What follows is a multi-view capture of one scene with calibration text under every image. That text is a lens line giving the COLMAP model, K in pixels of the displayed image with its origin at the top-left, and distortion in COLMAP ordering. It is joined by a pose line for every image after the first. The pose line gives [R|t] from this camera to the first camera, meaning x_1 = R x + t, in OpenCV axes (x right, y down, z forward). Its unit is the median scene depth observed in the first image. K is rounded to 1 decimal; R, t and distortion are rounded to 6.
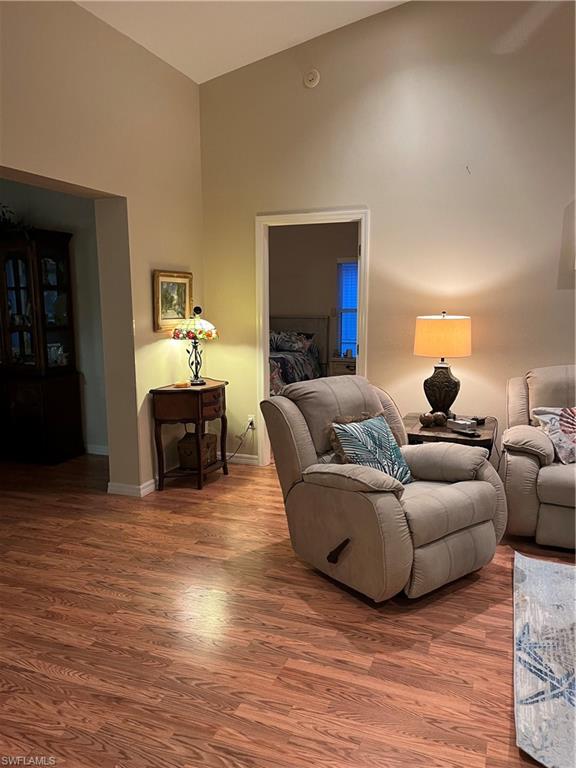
lens RADIAL K [[583.3, 0, 288.0], [0, 583.3, 384.0], [0, 0, 1]] dist [0.073202, -0.105881]
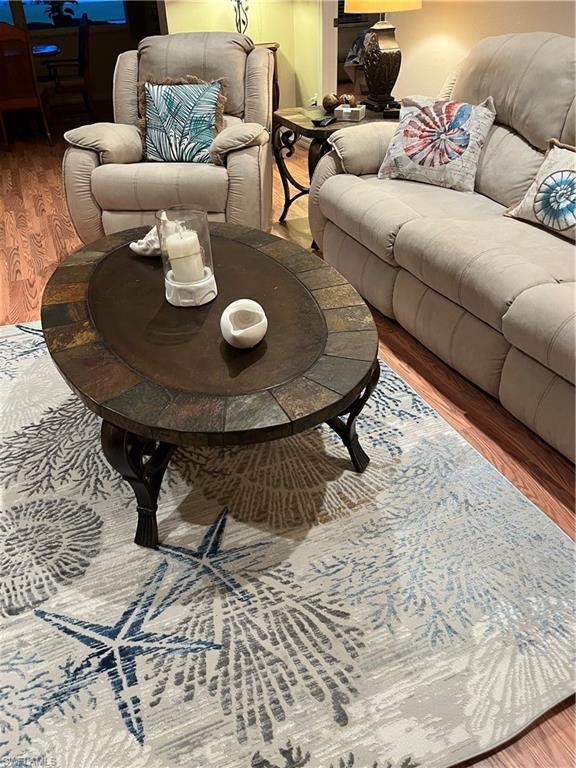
lens RADIAL K [[583.3, 0, 288.0], [0, 583.3, 384.0], [0, 0, 1]] dist [0.073202, -0.105881]
pose [[0.694174, 0.391234, -0.604201, 0.906220], [-0.074978, 0.874128, 0.479874, 0.013552], [0.715892, -0.287814, 0.636131, 0.348068]]
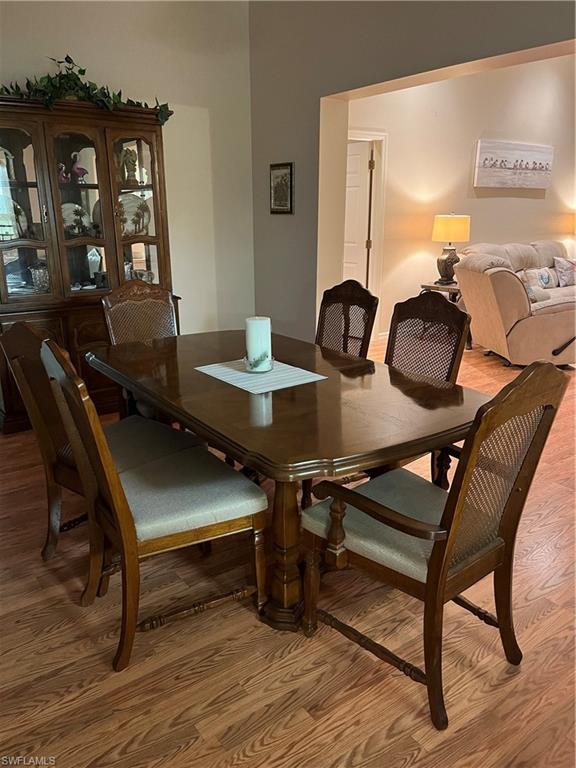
lens RADIAL K [[583.3, 0, 288.0], [0, 583.3, 384.0], [0, 0, 1]] dist [0.073202, -0.105881]
pose [[0.534720, -0.234541, 0.811828, -1.450579], [0.130818, 0.972104, 0.194681, -0.046525], [-0.834842, 0.002102, 0.550485, 0.566851]]
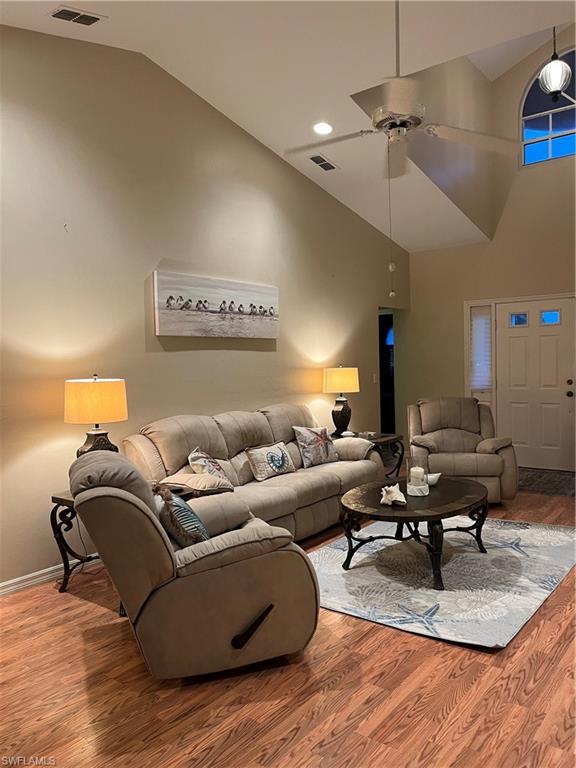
lens RADIAL K [[583.3, 0, 288.0], [0, 583.3, 384.0], [0, 0, 1]] dist [0.073202, -0.105881]
pose [[0.279784, -0.042225, 0.959134, -0.595849], [0.164872, 0.986304, -0.004672, -0.058578], [-0.945800, 0.159441, 0.282914, 0.495888]]
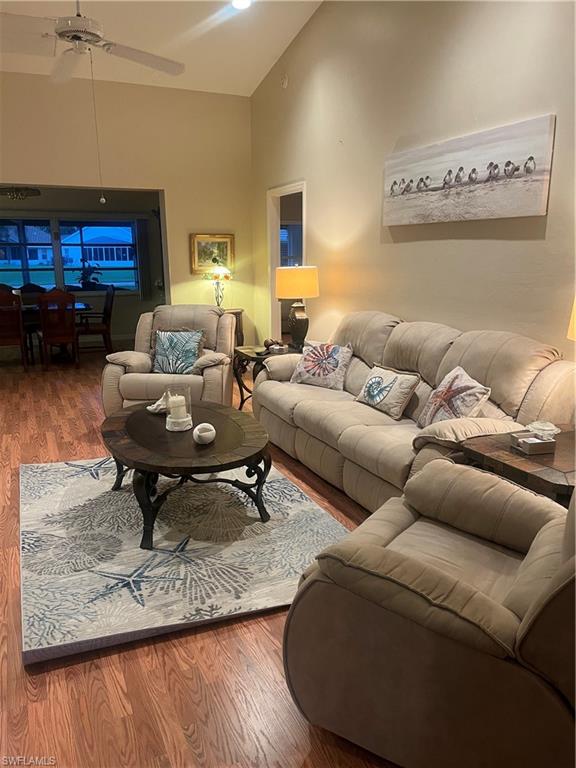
lens RADIAL K [[583.3, 0, 288.0], [0, 583.3, 384.0], [0, 0, 1]] dist [0.073202, -0.105881]
pose [[0.718469, 0.153439, -0.678424, 1.281901], [-0.101845, 0.988059, 0.115612, -0.008887], [0.688063, -0.013969, 0.725517, 0.059323]]
